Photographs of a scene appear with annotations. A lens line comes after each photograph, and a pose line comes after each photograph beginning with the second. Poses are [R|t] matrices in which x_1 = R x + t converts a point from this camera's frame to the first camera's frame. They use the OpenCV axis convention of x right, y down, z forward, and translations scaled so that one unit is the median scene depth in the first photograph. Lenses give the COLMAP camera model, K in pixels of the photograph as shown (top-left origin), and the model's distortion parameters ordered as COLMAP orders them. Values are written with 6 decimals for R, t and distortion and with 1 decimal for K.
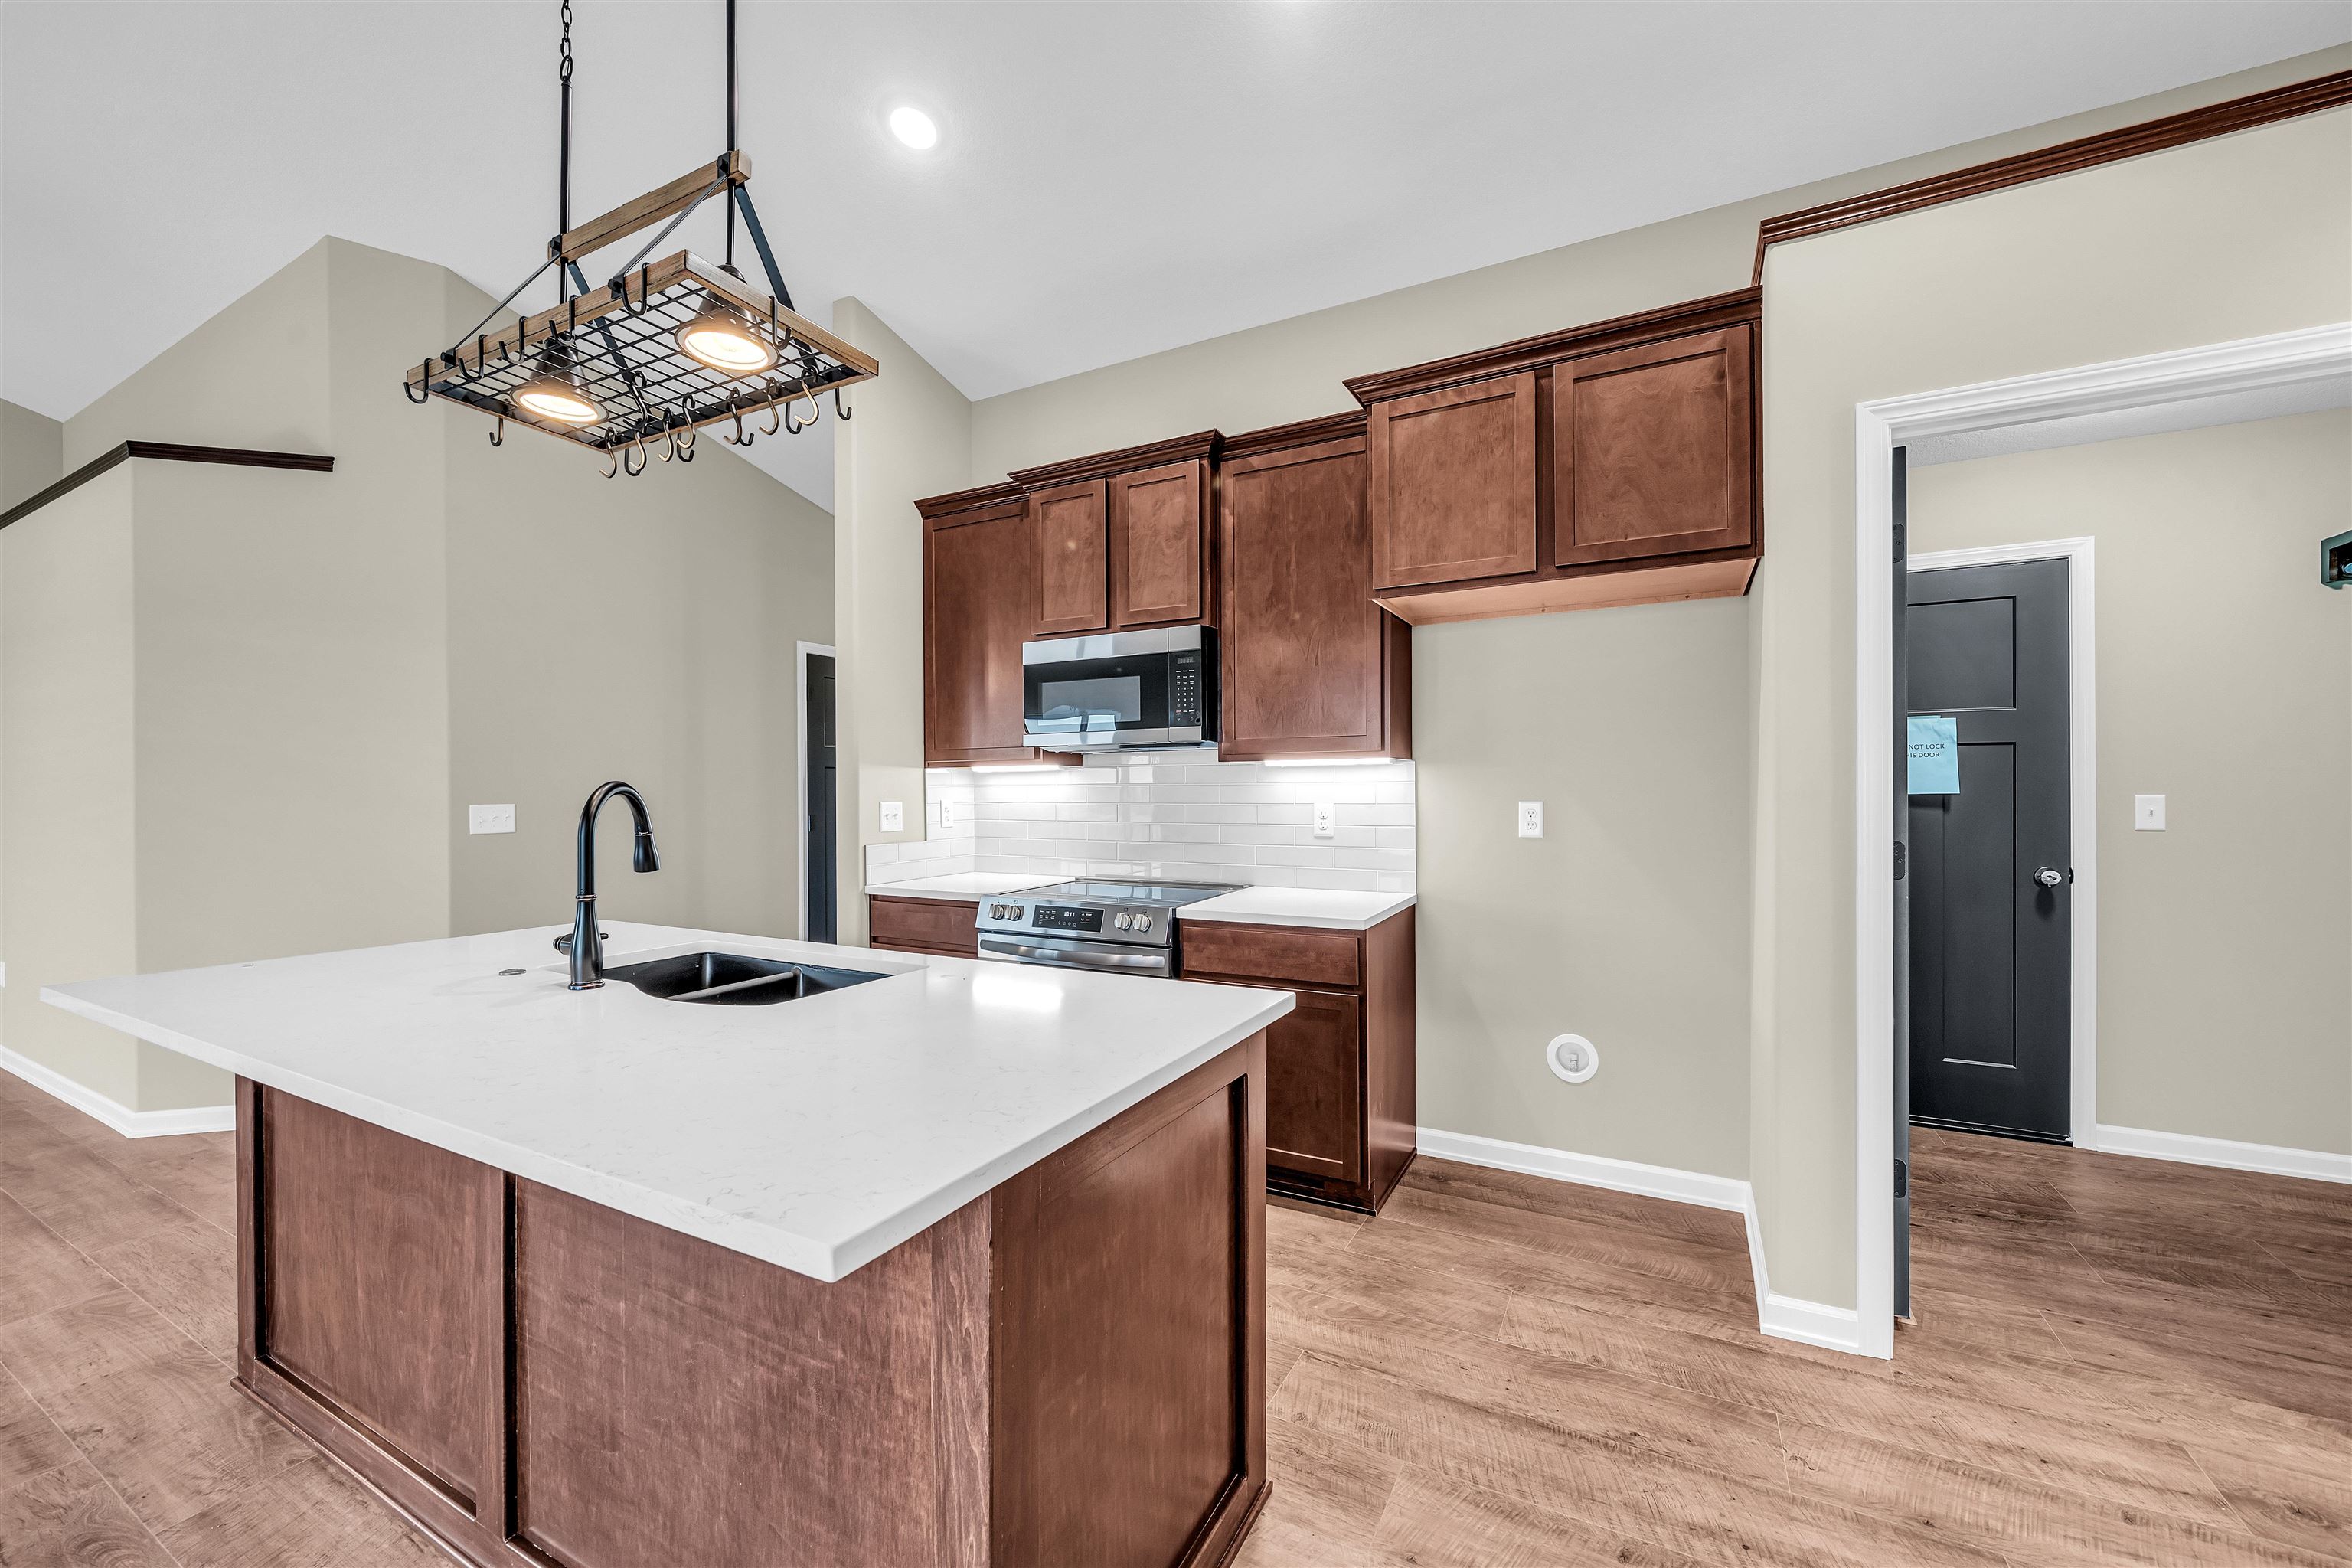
lens RADIAL K [[920.5, 0, 1150.3], [0, 920.5, 777.9], [0, 0, 1]] dist [-0.003575, 0.000071]
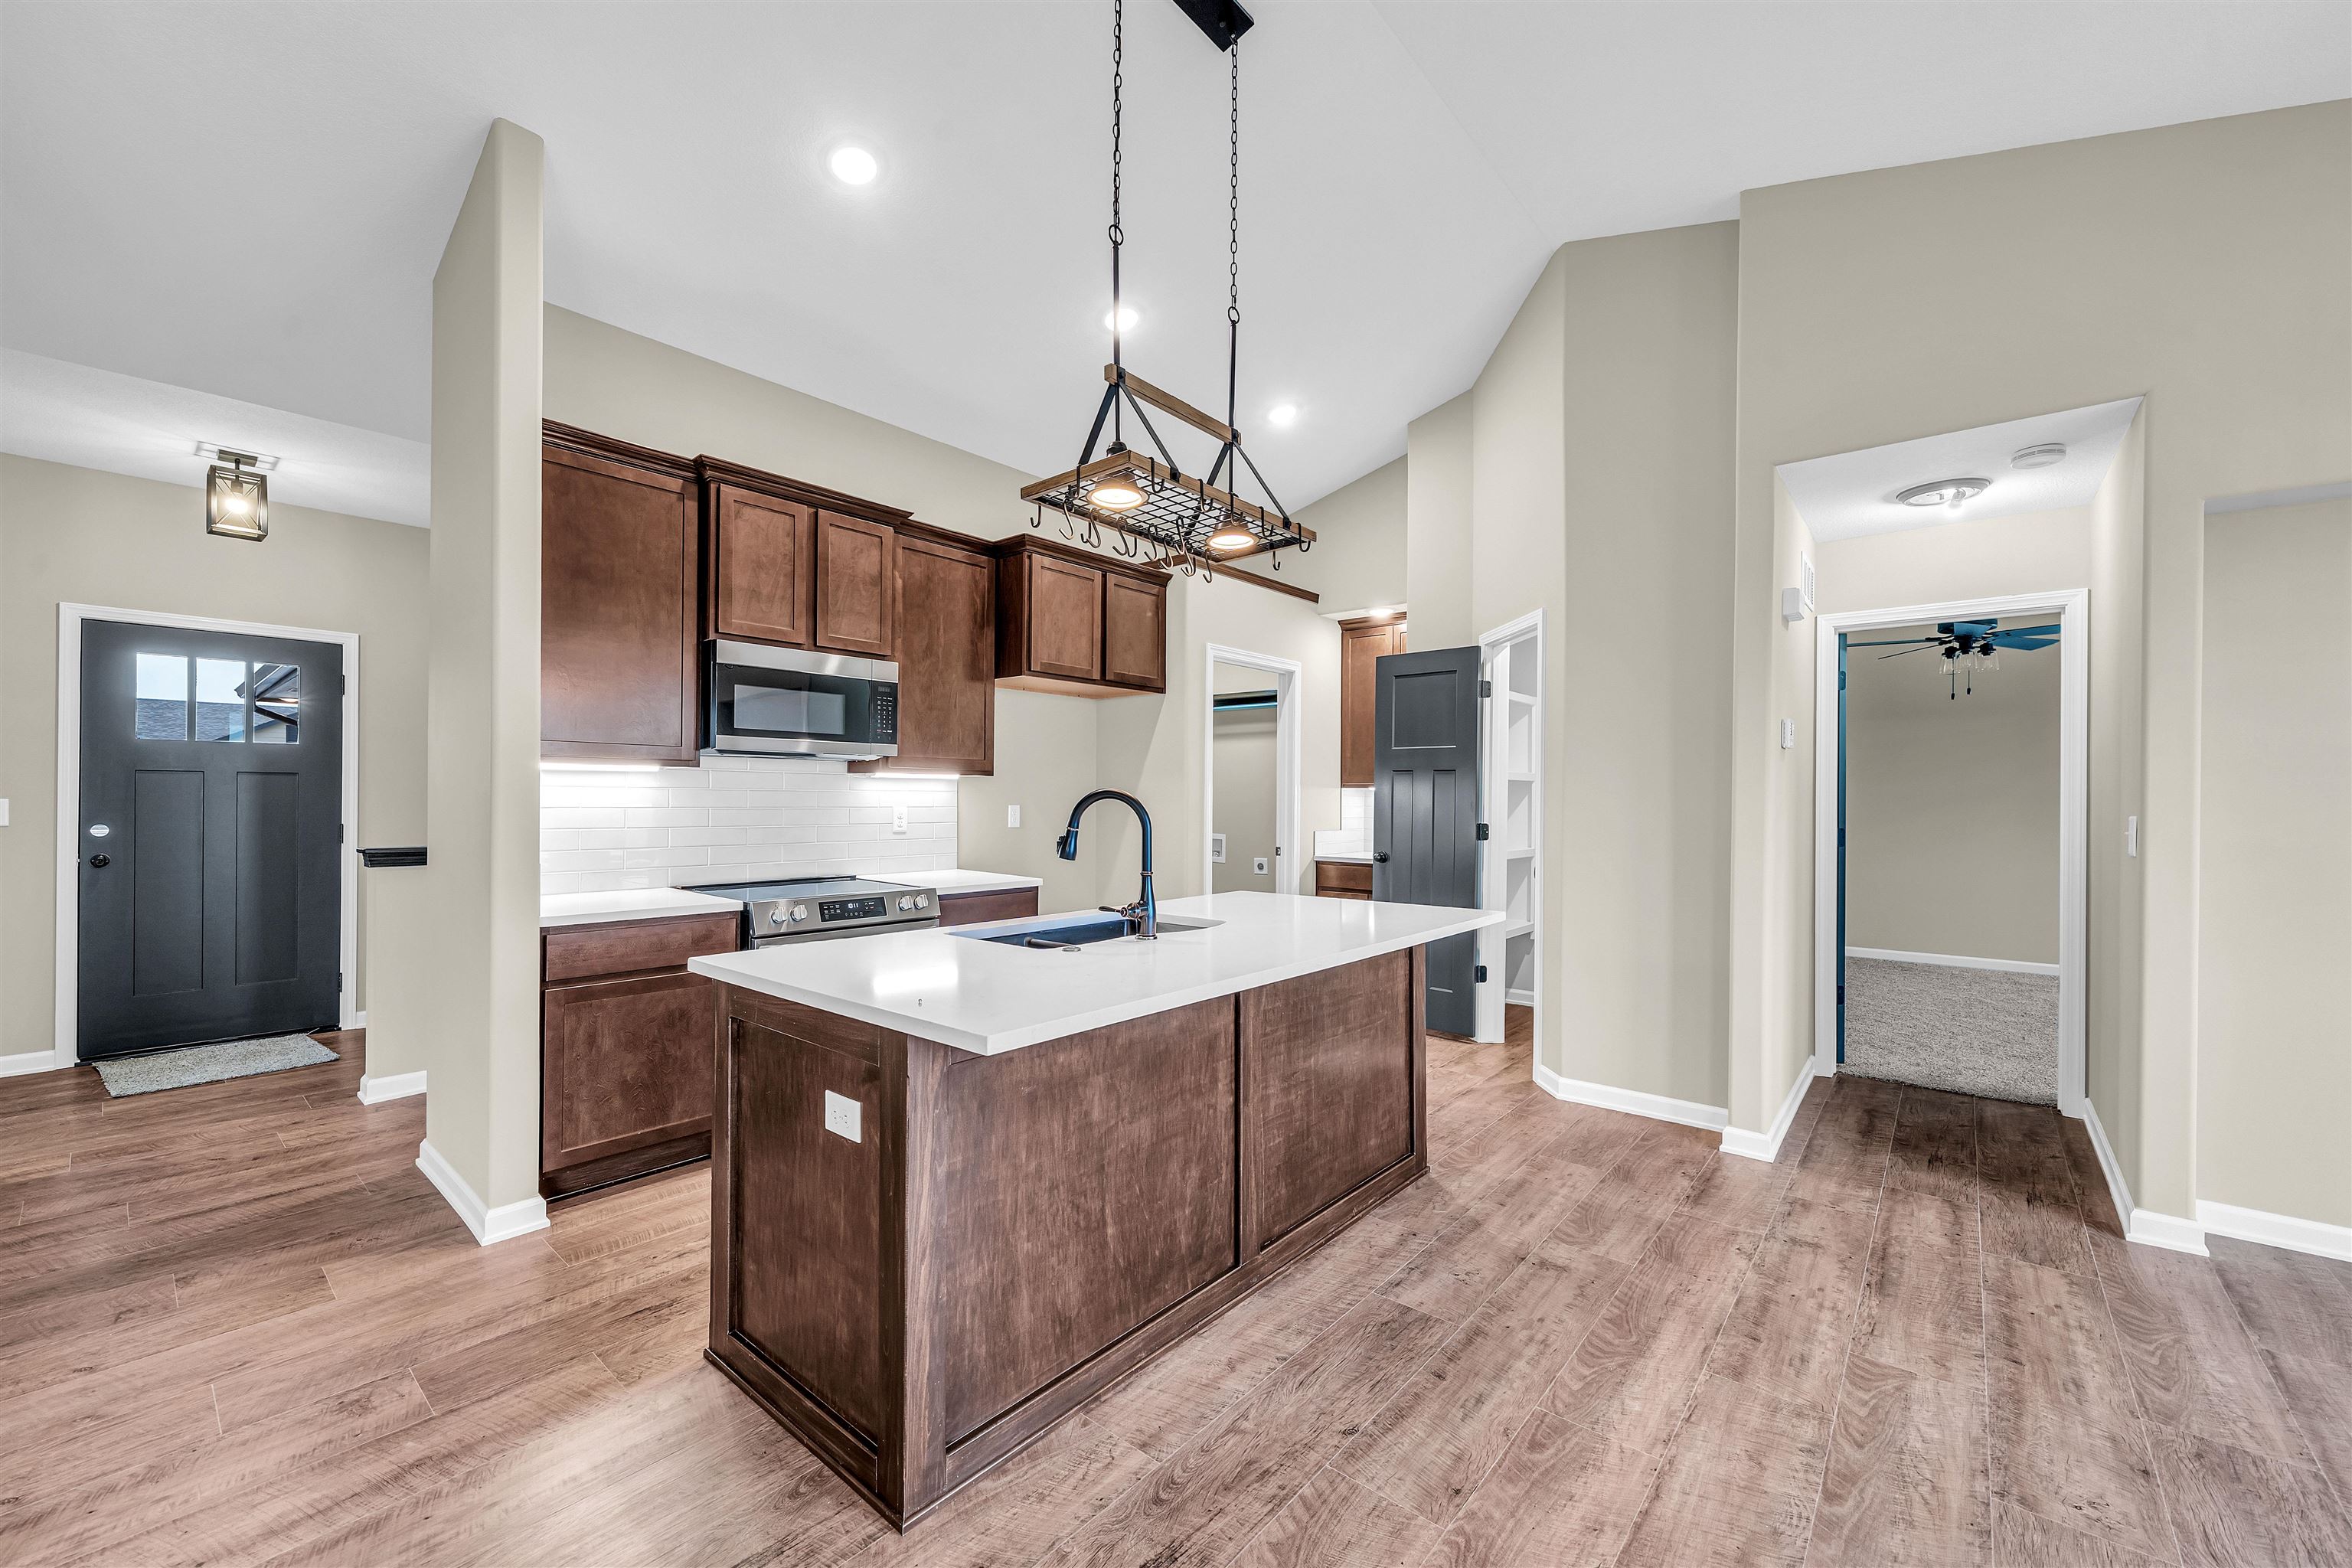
lens RADIAL K [[920.5, 0, 1167.3], [0, 920.5, 796.3], [0, 0, 1]] dist [-0.003575, 0.000071]
pose [[0.202339, 0.005795, 0.979298, -1.534797], [-0.024583, 0.999697, -0.000837, 0.007298], [-0.979007, -0.023904, 0.202420, 0.546641]]
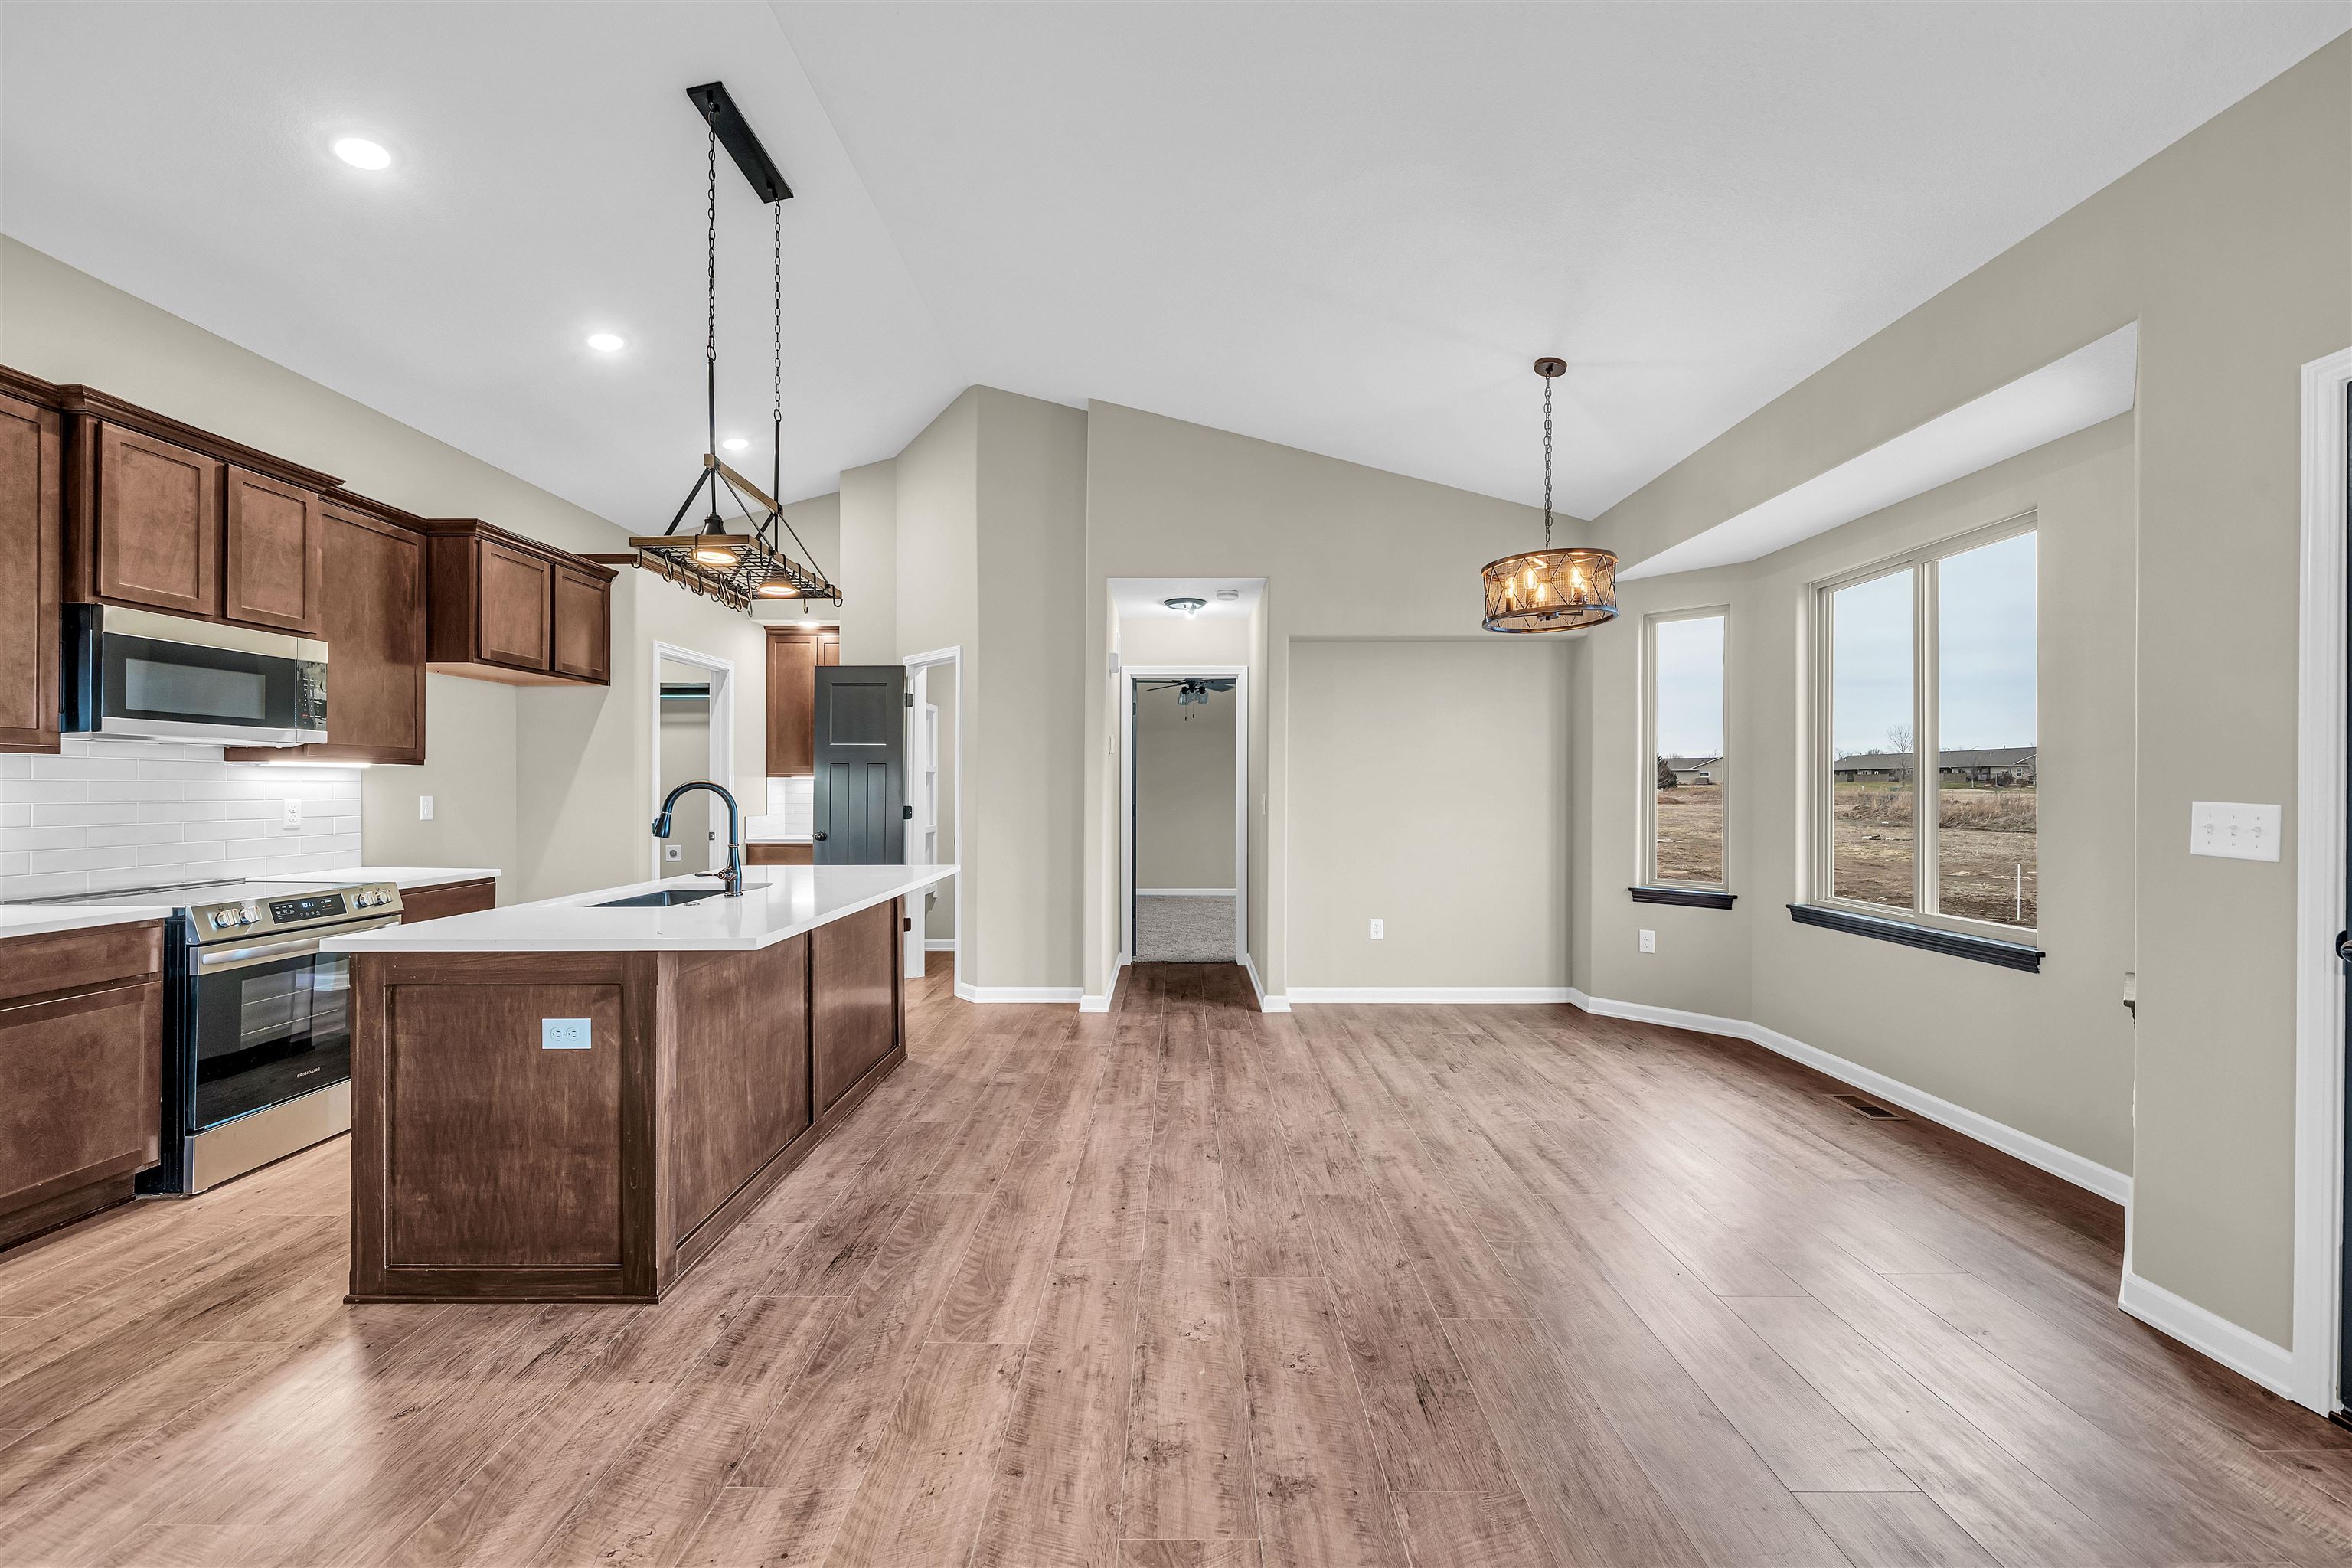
lens RADIAL K [[920.5, 0, 1171.6], [0, 920.5, 786.1], [0, 0, 1]] dist [-0.003575, 0.000071]
pose [[-0.478785, 0.003300, 0.877926, -2.043017], [-0.015292, 0.999810, -0.012097, 0.013307], [-0.877799, -0.019217, -0.478644, 0.875521]]
